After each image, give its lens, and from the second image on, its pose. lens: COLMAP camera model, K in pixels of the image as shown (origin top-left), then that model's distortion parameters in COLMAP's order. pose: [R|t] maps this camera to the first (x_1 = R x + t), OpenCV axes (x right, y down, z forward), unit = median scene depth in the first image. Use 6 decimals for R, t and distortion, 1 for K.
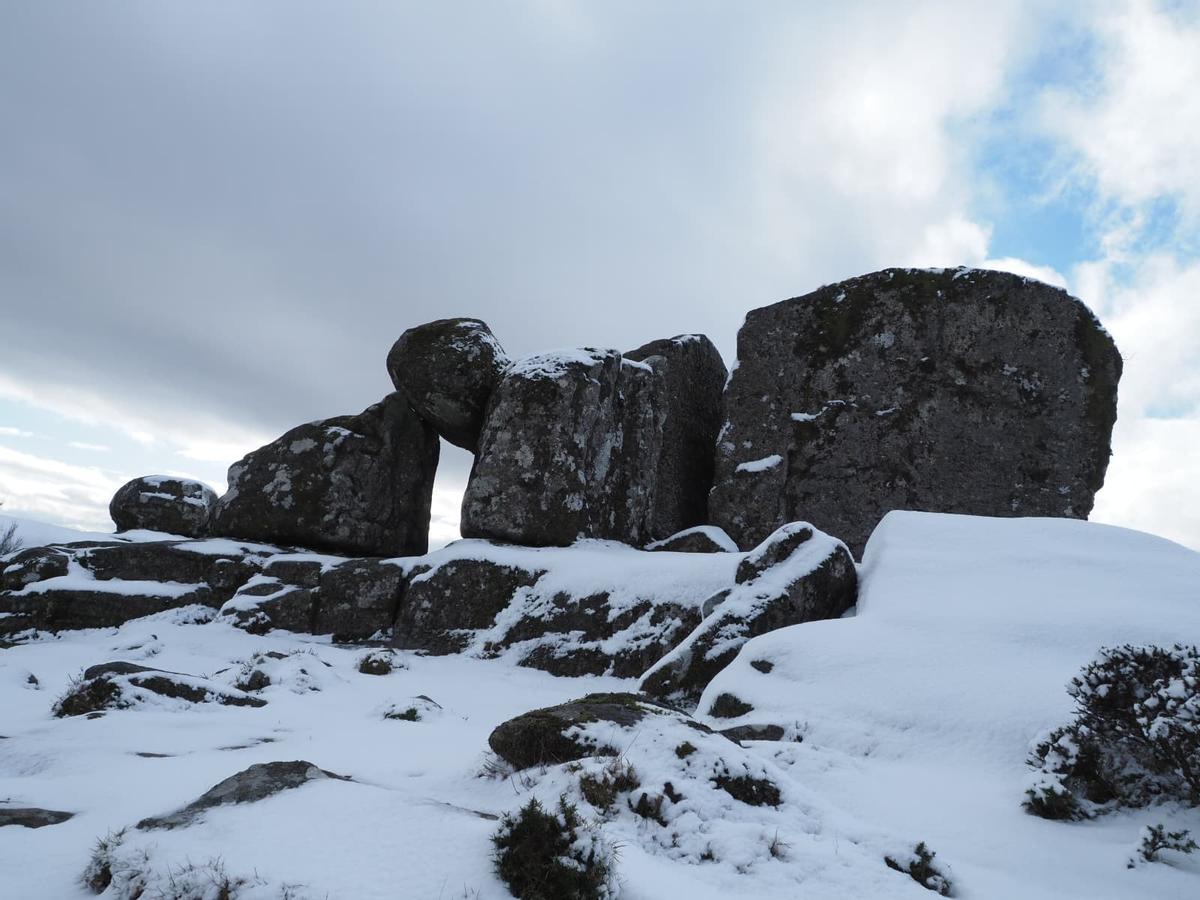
lens RADIAL K [[863.2, 0, 605.1], [0, 863.2, 451.5], [0, 0, 1]] dist [-0.023875, 0.007969]
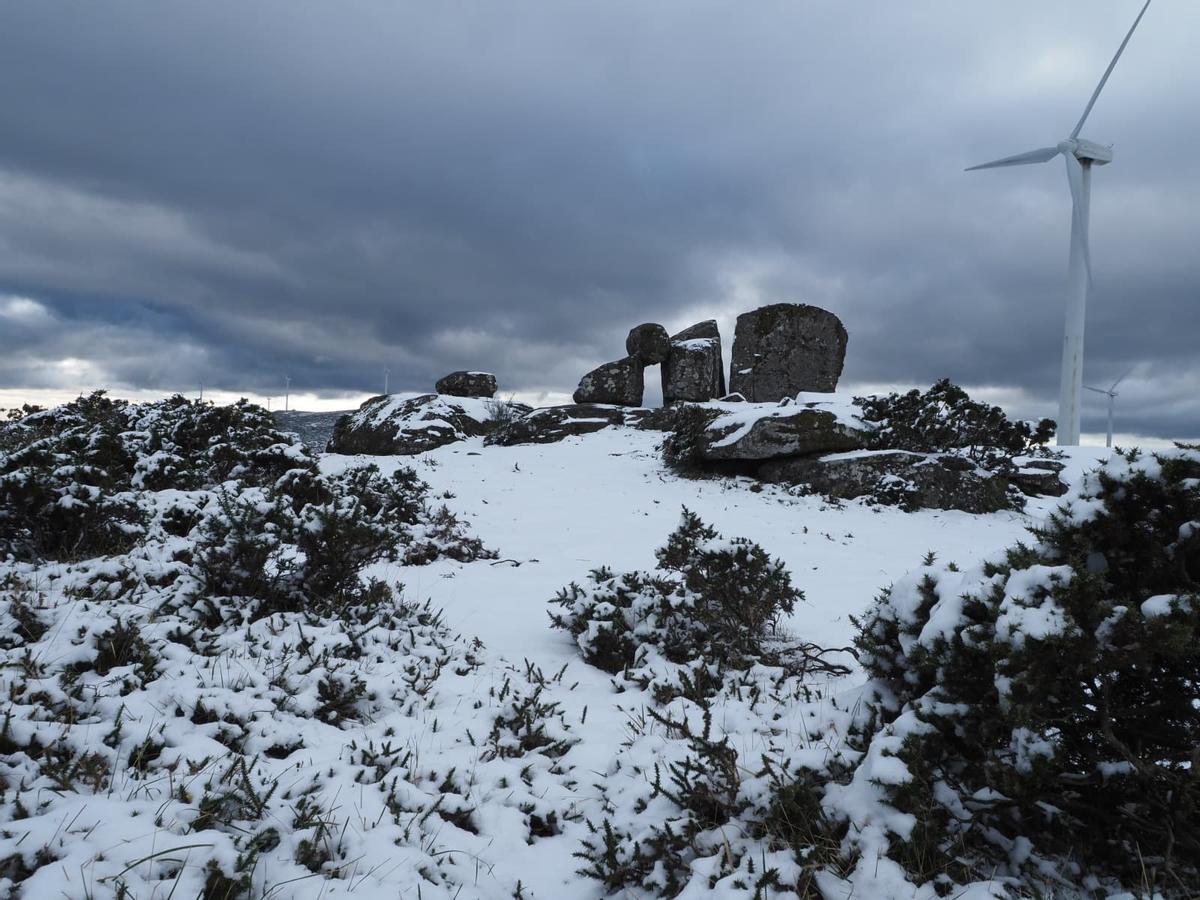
lens RADIAL K [[863.2, 0, 606.1], [0, 863.2, 459.8], [0, 0, 1]] dist [-0.023875, 0.007969]
pose [[0.948564, -0.067816, 0.309237, -1.359752], [-0.005785, 0.972911, 0.231107, -0.413035], [-0.316533, -0.221009, 0.922476, -1.900666]]
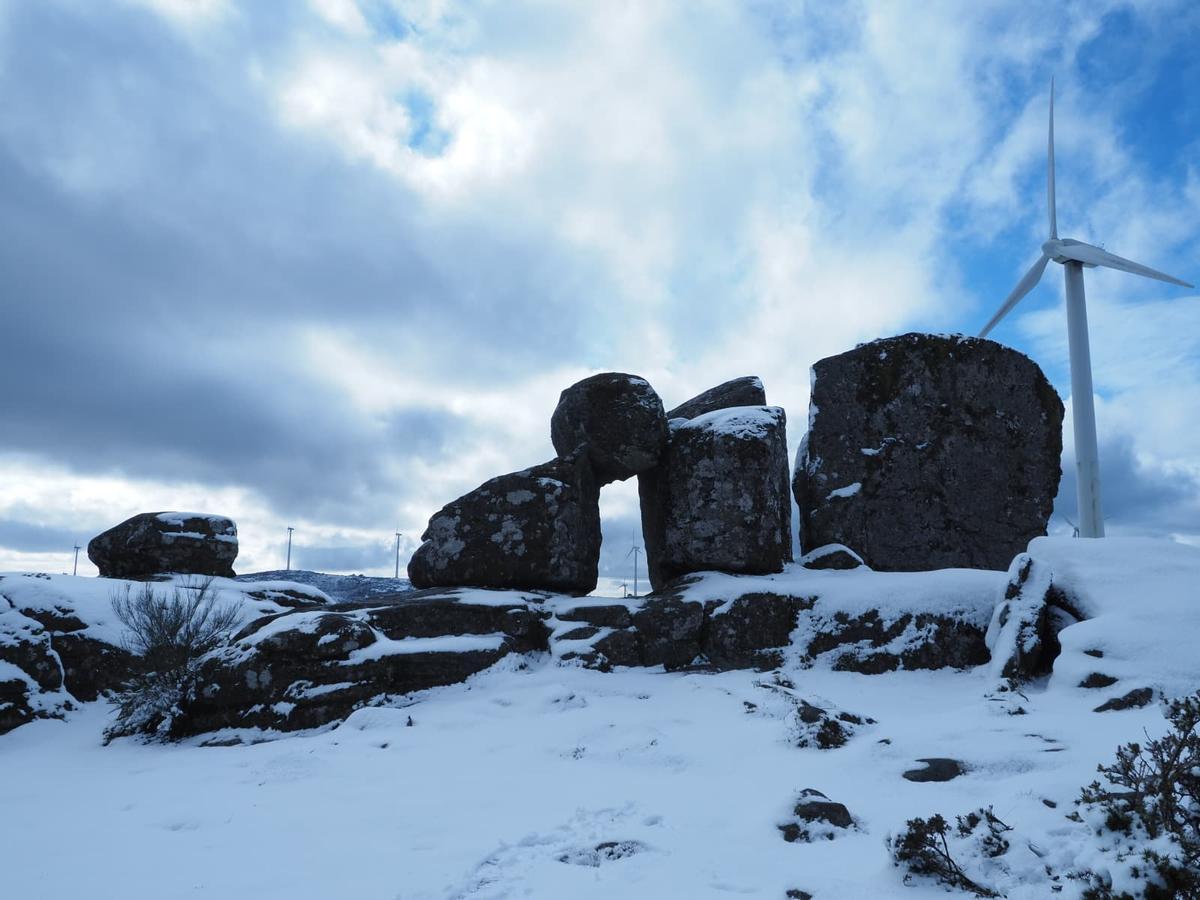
lens RADIAL K [[927.5, 0, 597.9], [0, 927.5, 447.0], [0, 0, 1]] dist [-0.016984, 0.004991]
pose [[0.923217, -0.031767, 0.382964, -0.718238], [0.013051, 0.998594, 0.051372, -0.131123], [-0.384057, -0.042429, 0.922334, -0.129560]]
